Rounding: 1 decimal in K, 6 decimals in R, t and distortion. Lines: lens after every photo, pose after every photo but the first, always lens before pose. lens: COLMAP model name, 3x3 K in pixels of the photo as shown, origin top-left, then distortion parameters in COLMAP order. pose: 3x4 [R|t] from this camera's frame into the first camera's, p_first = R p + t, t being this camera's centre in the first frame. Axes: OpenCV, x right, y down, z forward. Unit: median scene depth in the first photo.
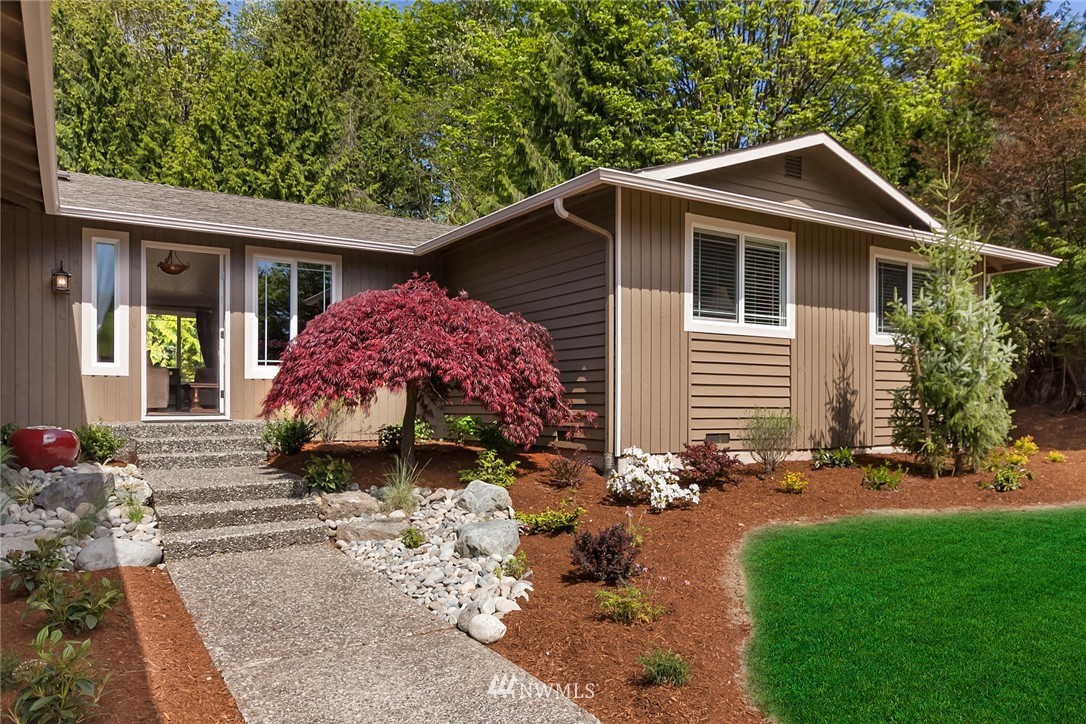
lens RADIAL K [[771.4, 0, 538.7], [0, 771.4, 401.1], [0, 0, 1]] dist [0.004385, 0.002869]
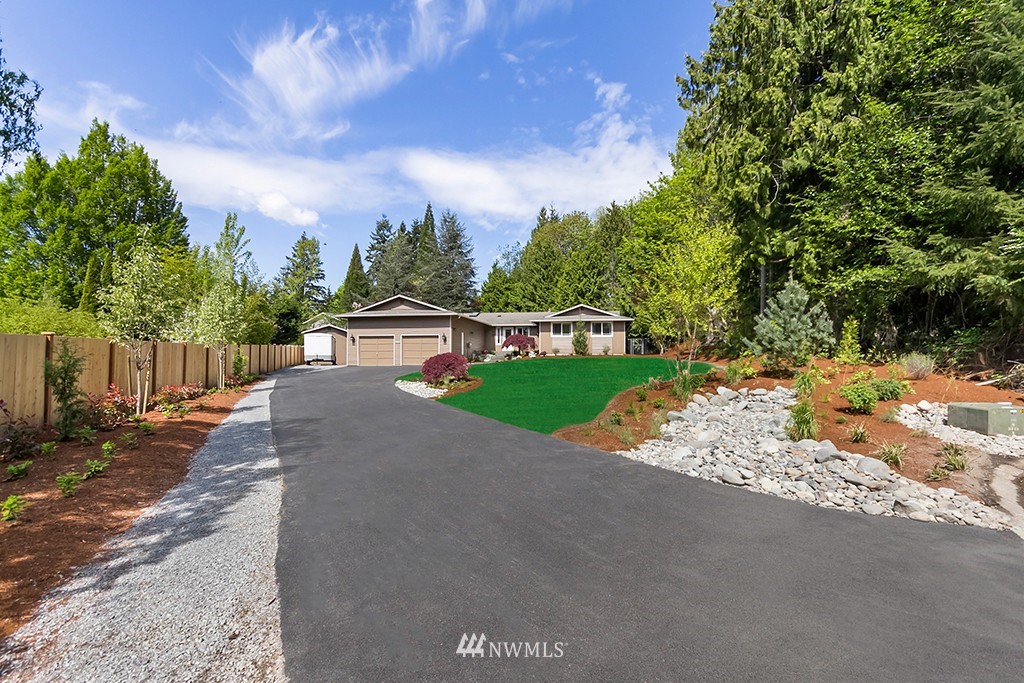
lens RADIAL K [[475.9, 0, 516.3], [0, 475.9, 342.1], [0, 0, 1]] dist [0.000271, -0.000222]
pose [[0.738687, -0.027164, -0.673501, 0.820012], [0.000286, 0.999200, -0.039985, 0.038115], [0.674049, 0.029344, 0.738104, -0.708307]]
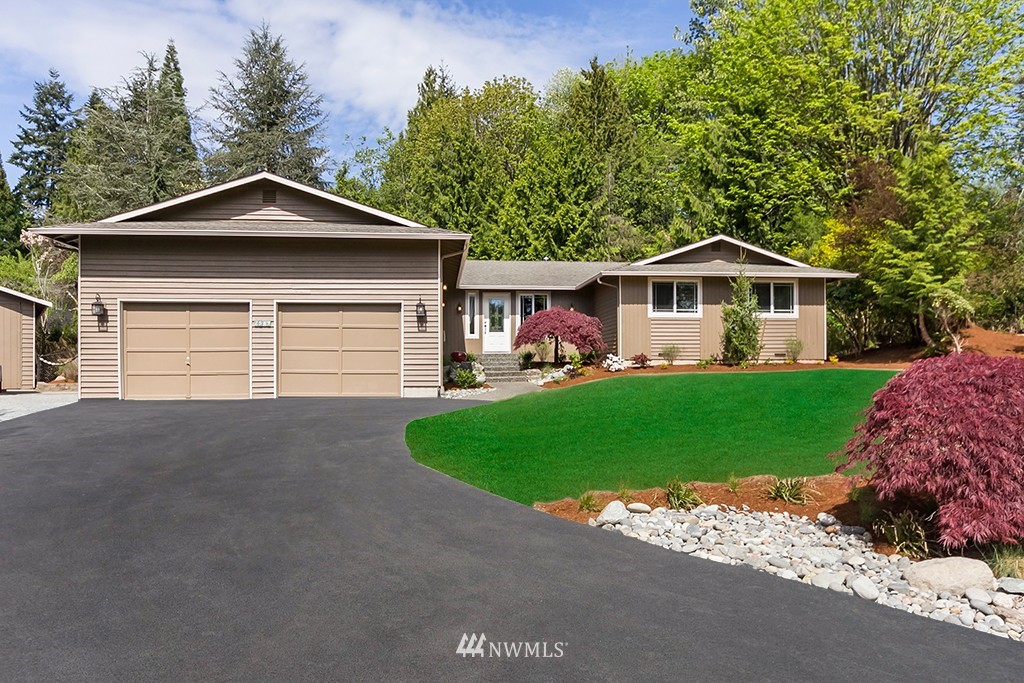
lens RADIAL K [[785.6, 0, 508.5], [0, 785.6, 347.0], [0, 0, 1]] dist [-0.006229, -0.002208]
pose [[0.898079, -0.021445, -0.439310, 0.270498], [0.007486, 0.999411, -0.033483, 0.030702], [0.439770, 0.026781, 0.897711, -0.500022]]
